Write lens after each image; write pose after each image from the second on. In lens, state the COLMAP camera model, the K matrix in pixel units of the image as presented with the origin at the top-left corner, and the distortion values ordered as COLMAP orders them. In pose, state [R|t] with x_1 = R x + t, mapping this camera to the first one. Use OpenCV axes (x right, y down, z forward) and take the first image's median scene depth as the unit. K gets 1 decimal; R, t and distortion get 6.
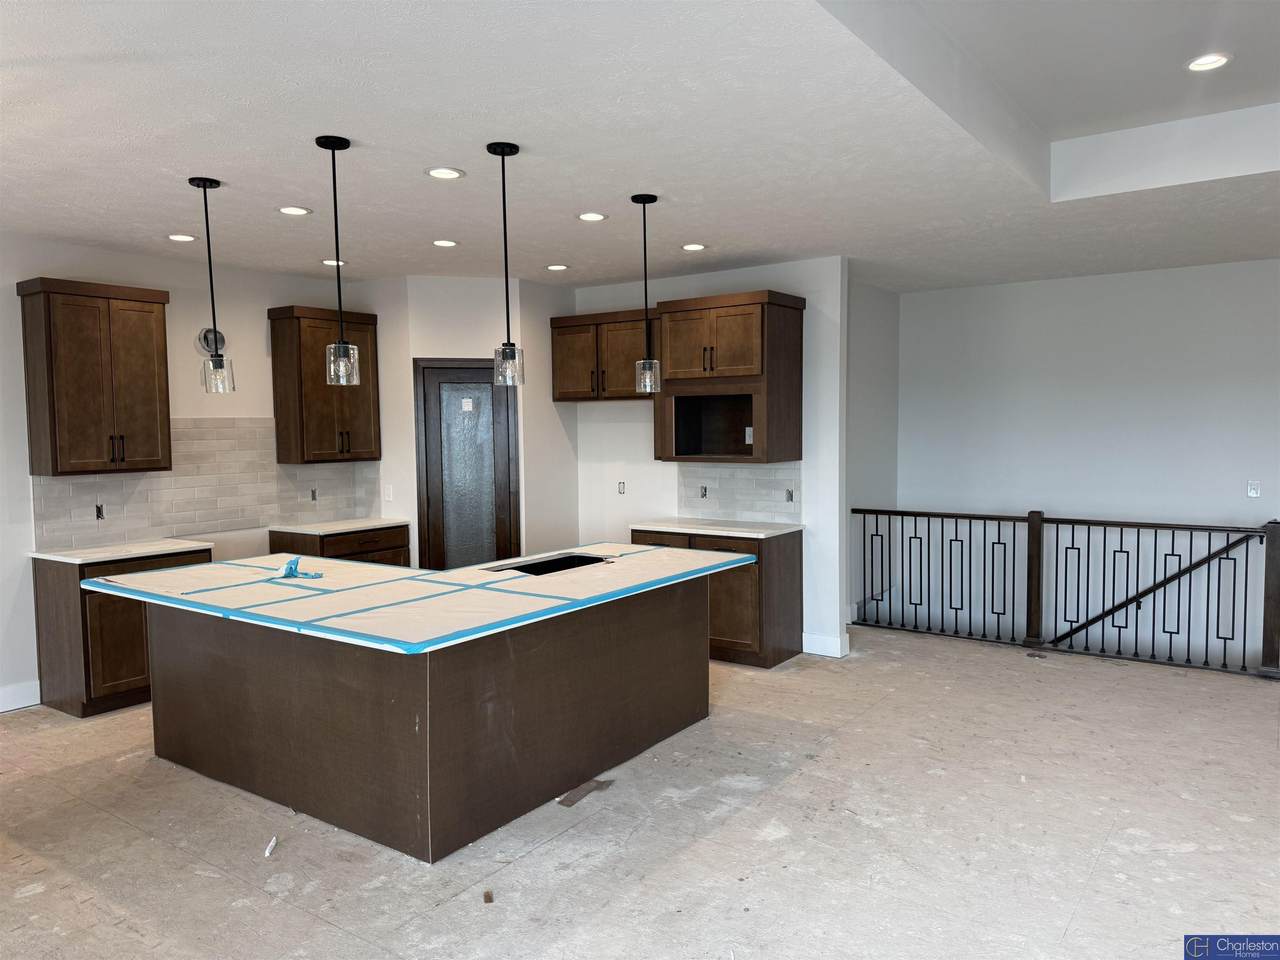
lens RADIAL K [[889.0, 0, 647.1], [0, 889.0, 480.6], [0, 0, 1]] dist [0.087450, -0.125431]
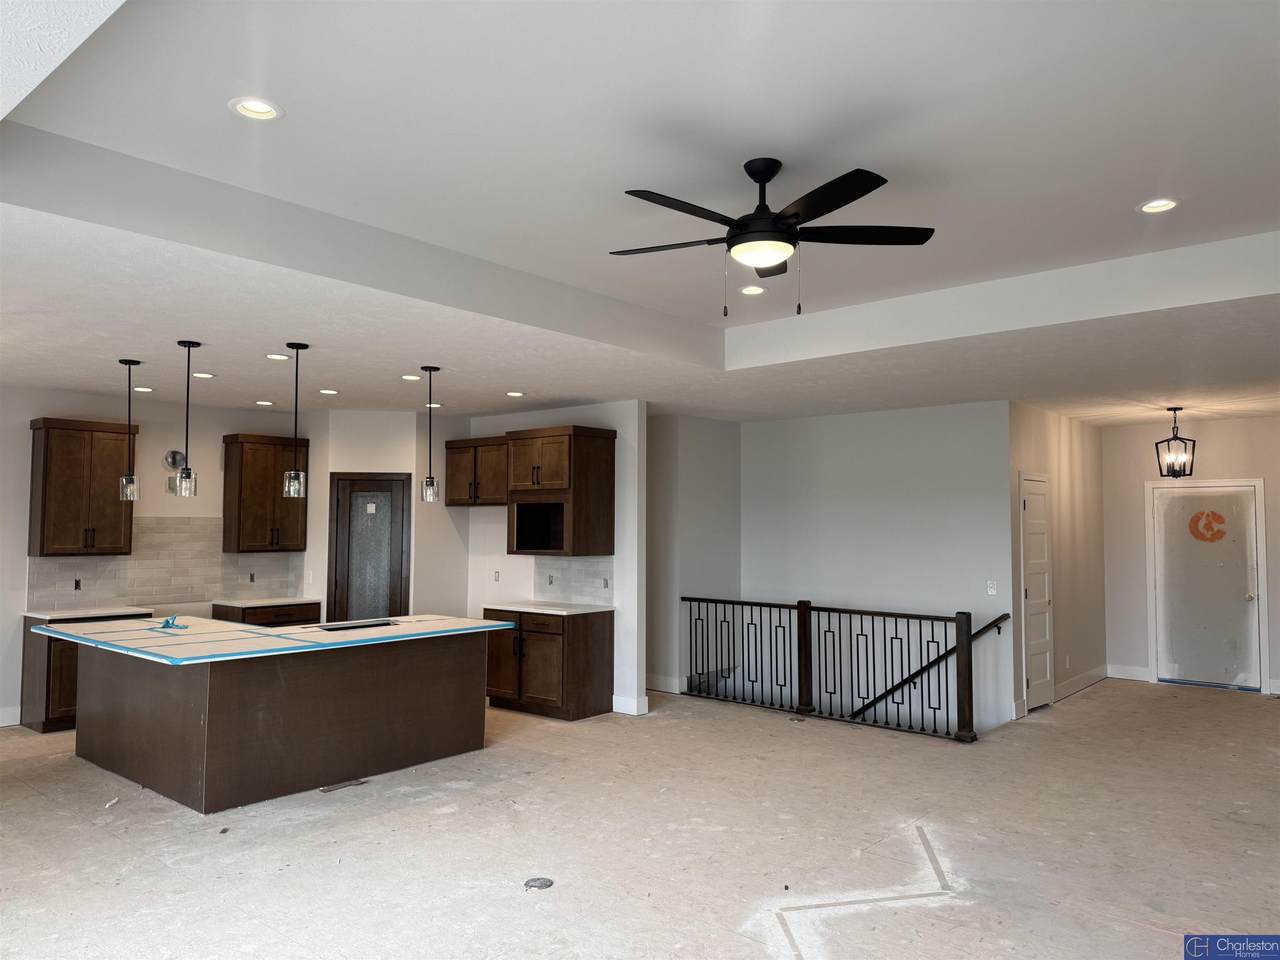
lens RADIAL K [[889.0, 0, 647.1], [0, 889.0, 480.6], [0, 0, 1]] dist [0.087450, -0.125431]
pose [[0.995631, 0.009789, -0.092865, 0.333006], [-0.020350, 0.993333, -0.113471, 0.013991], [0.091135, 0.114865, 0.989192, -0.255963]]
